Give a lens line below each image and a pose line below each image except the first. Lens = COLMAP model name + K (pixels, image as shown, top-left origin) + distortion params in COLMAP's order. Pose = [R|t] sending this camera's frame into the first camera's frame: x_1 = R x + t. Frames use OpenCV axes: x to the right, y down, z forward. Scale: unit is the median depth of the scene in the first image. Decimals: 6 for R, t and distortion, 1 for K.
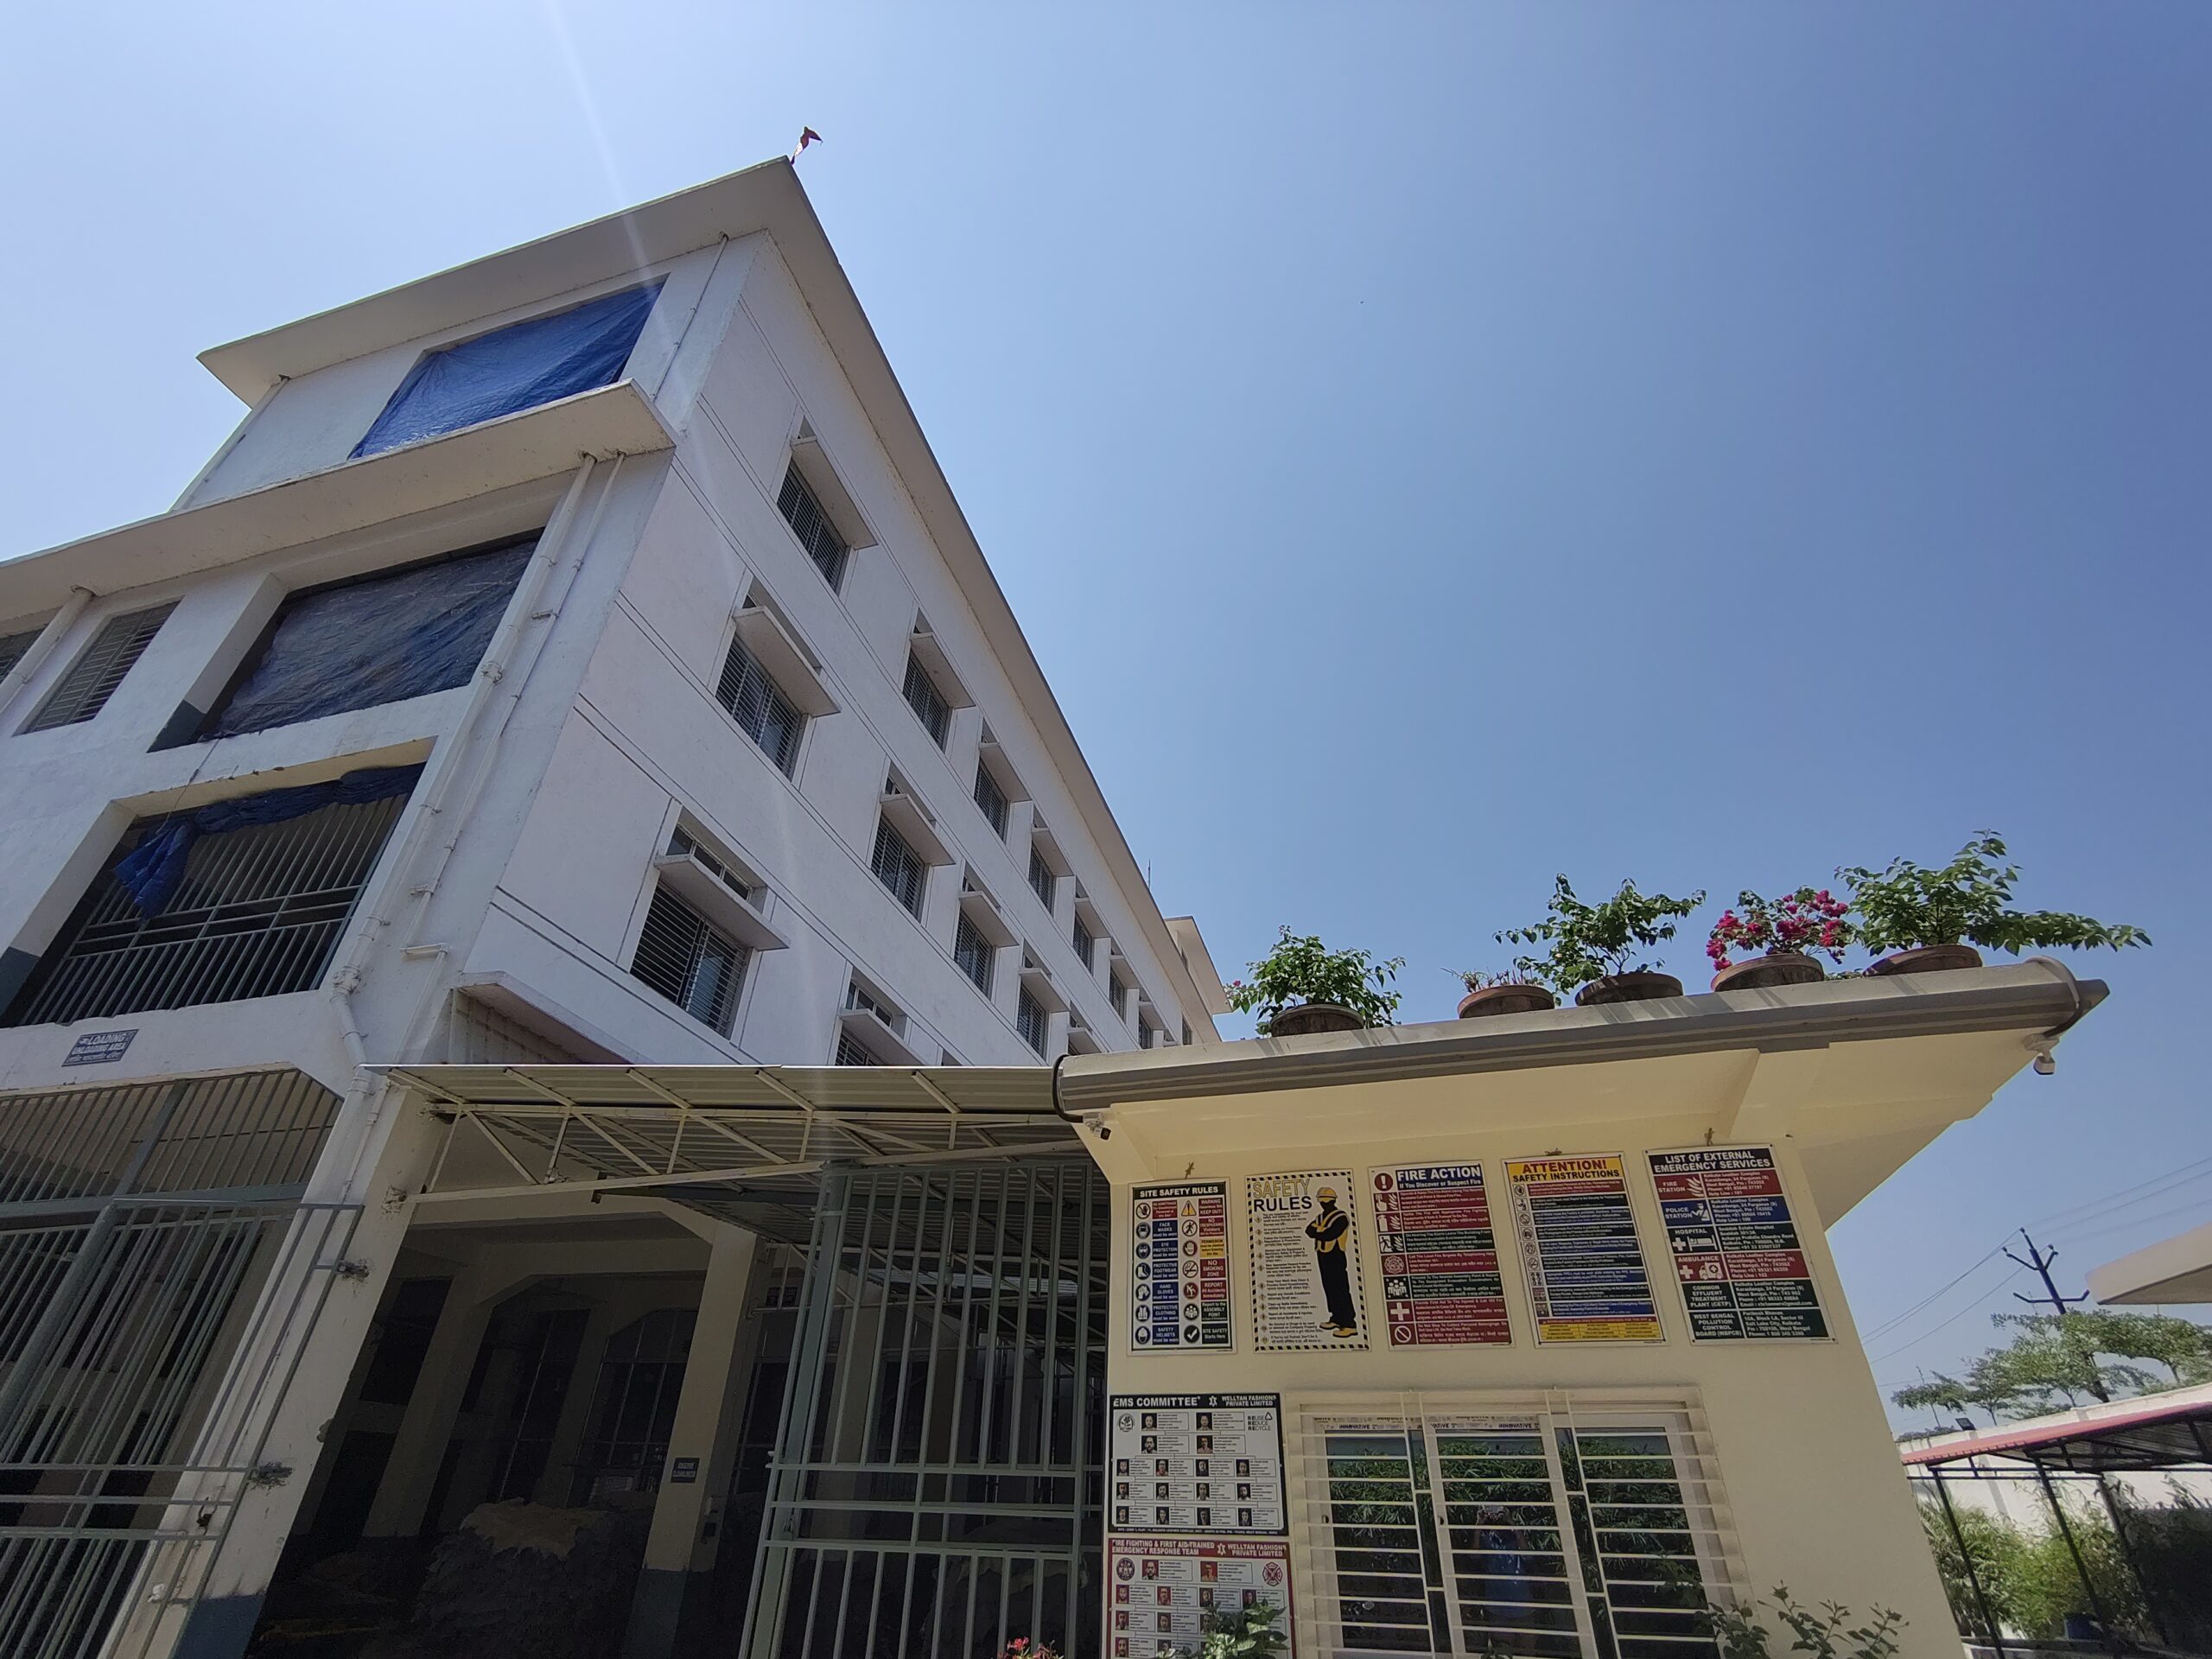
lens RADIAL K [[1029.0, 0, 1110.3], [0, 1029.0, 833.6], [0, 0, 1]] dist [-0.000957, 0.001470]
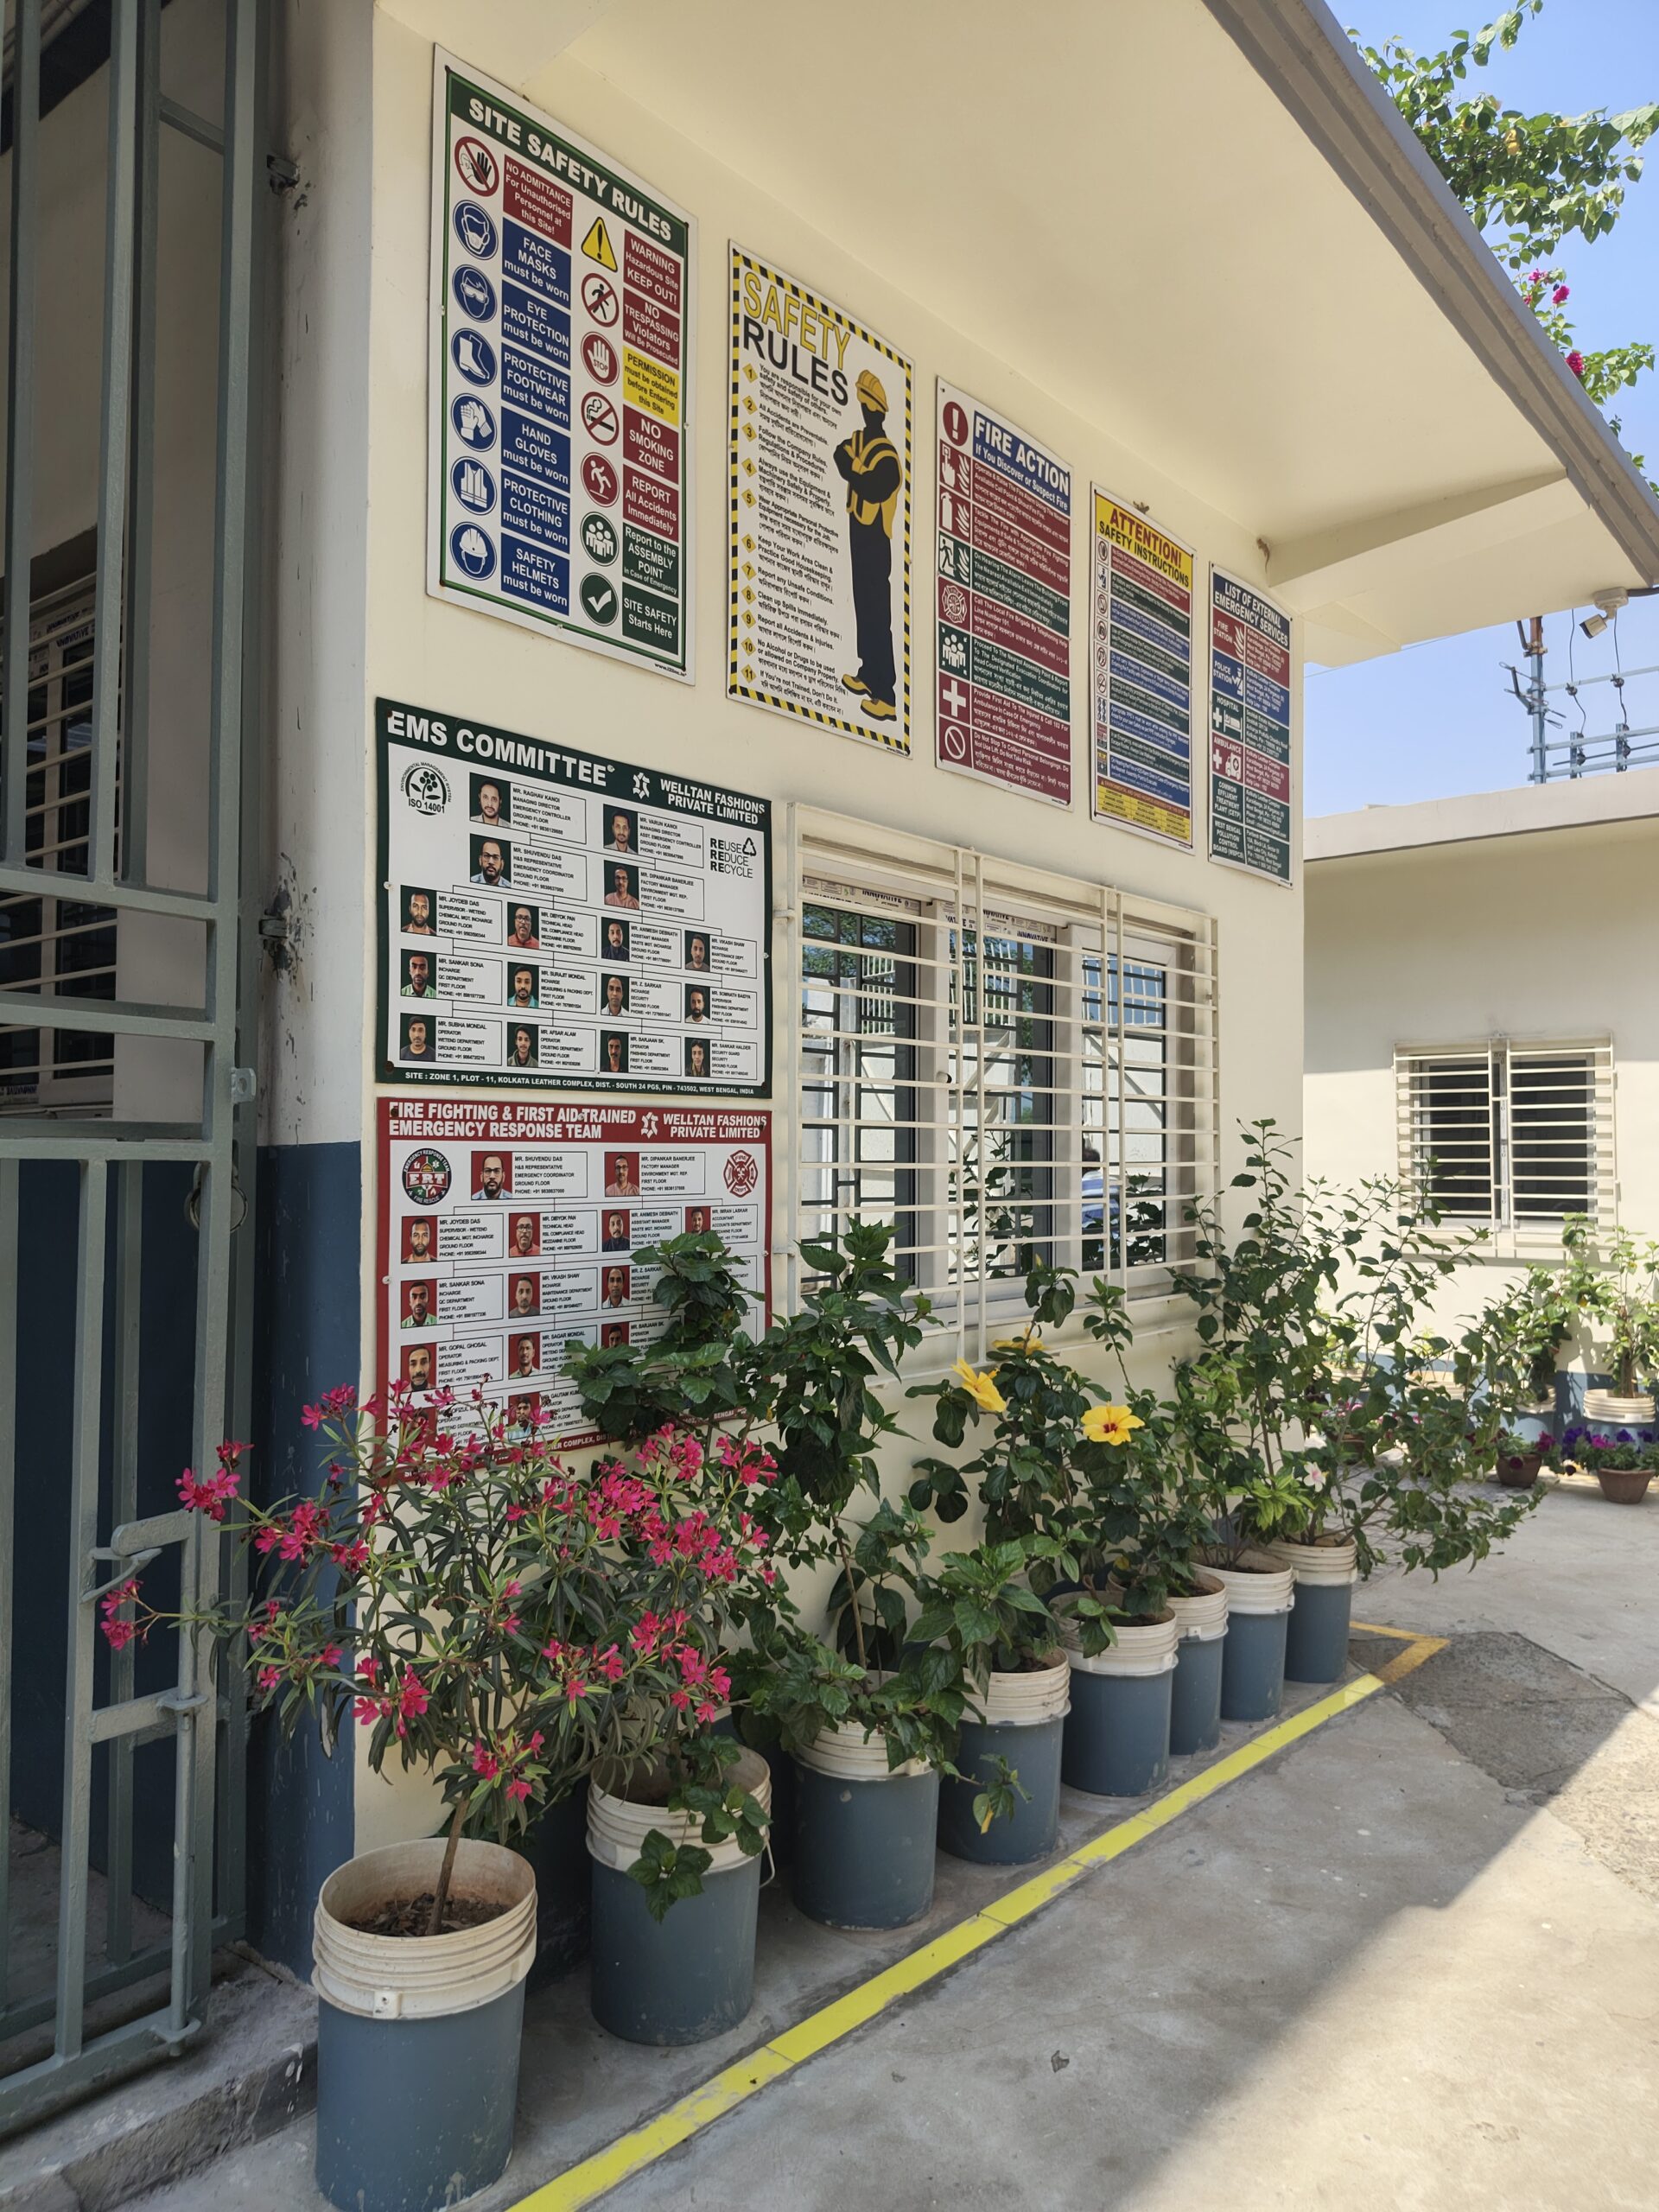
lens RADIAL K [[1518.4, 0, 829.5], [0, 1518.4, 1106.0], [0, 0, 1]] dist [0.049385, -0.056812]
pose [[0.384833, 0.017116, 0.922828, -0.359529], [-0.505060, 0.840762, 0.195023, 0.505737], [-0.772540, -0.541135, 0.332197, 0.708454]]
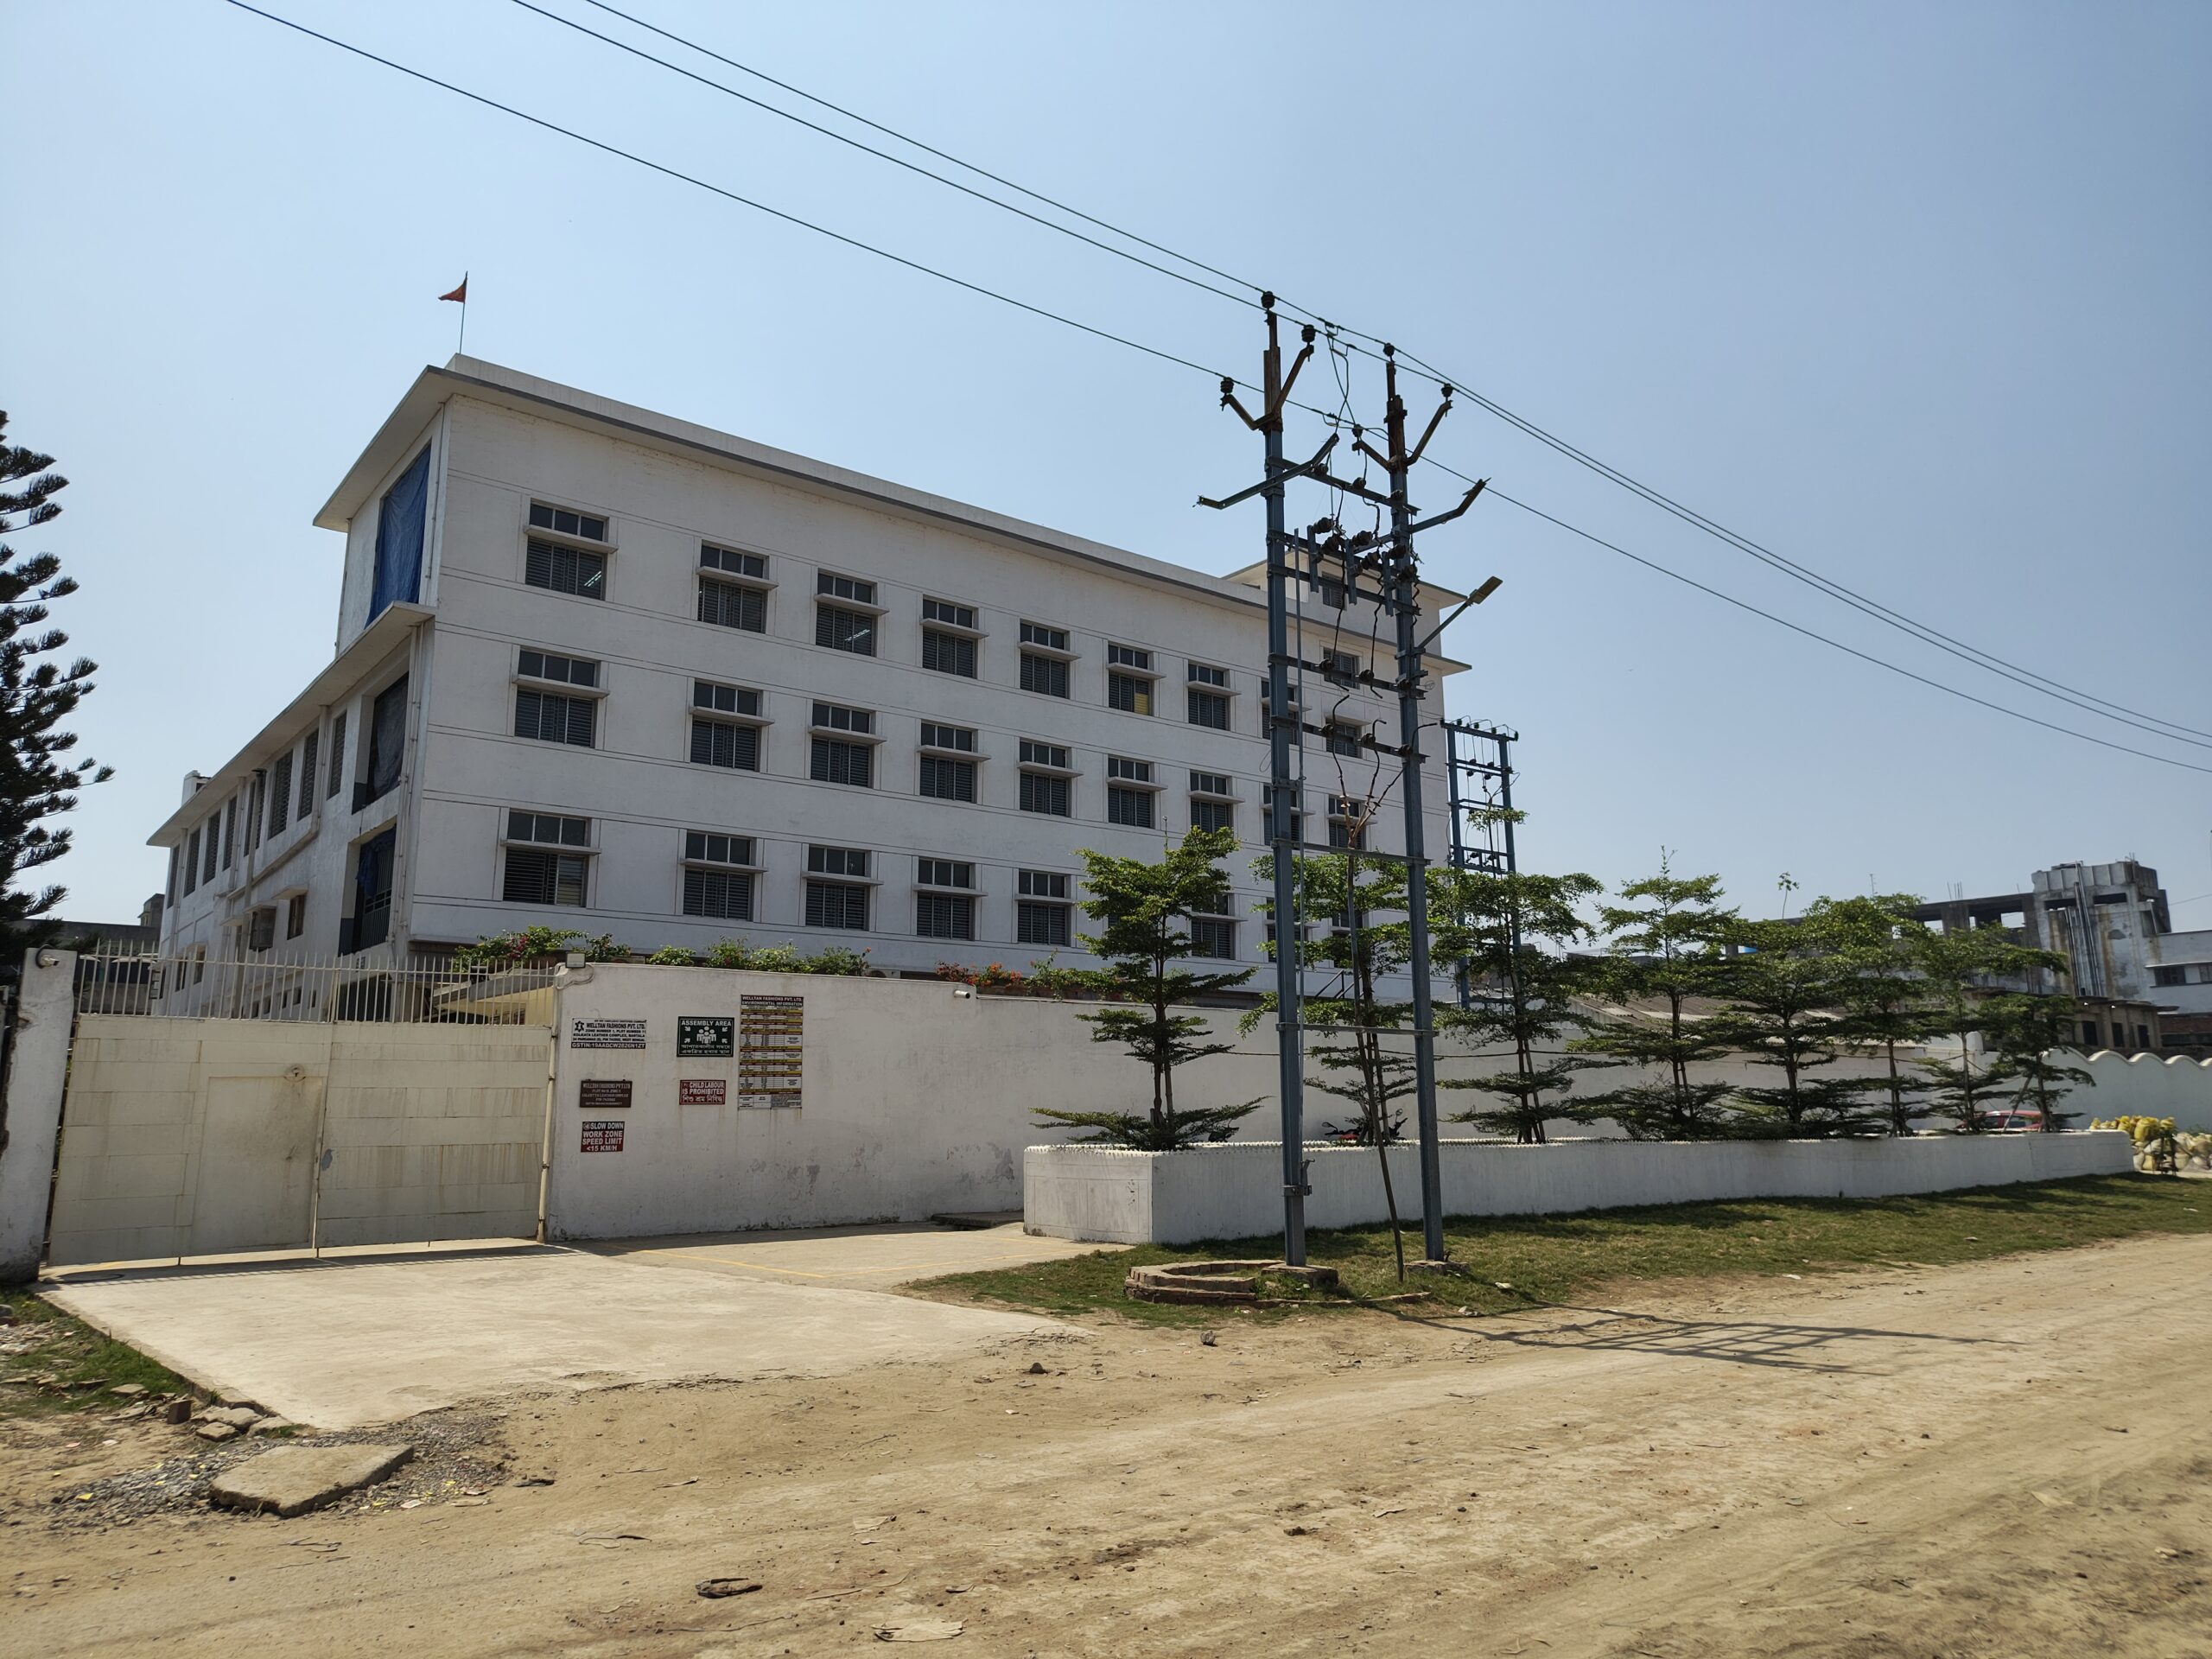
lens RADIAL K [[1557.7, 0, 1106.0], [0, 1557.7, 829.5], [0, 0, 1]] dist [0.003318, -0.000750]
pose [[0.811742, -0.133761, -0.568492, 4.671849], [0.339989, 0.899697, 0.273775, -0.888272], [0.474850, -0.415516, 0.775799, -1.633734]]
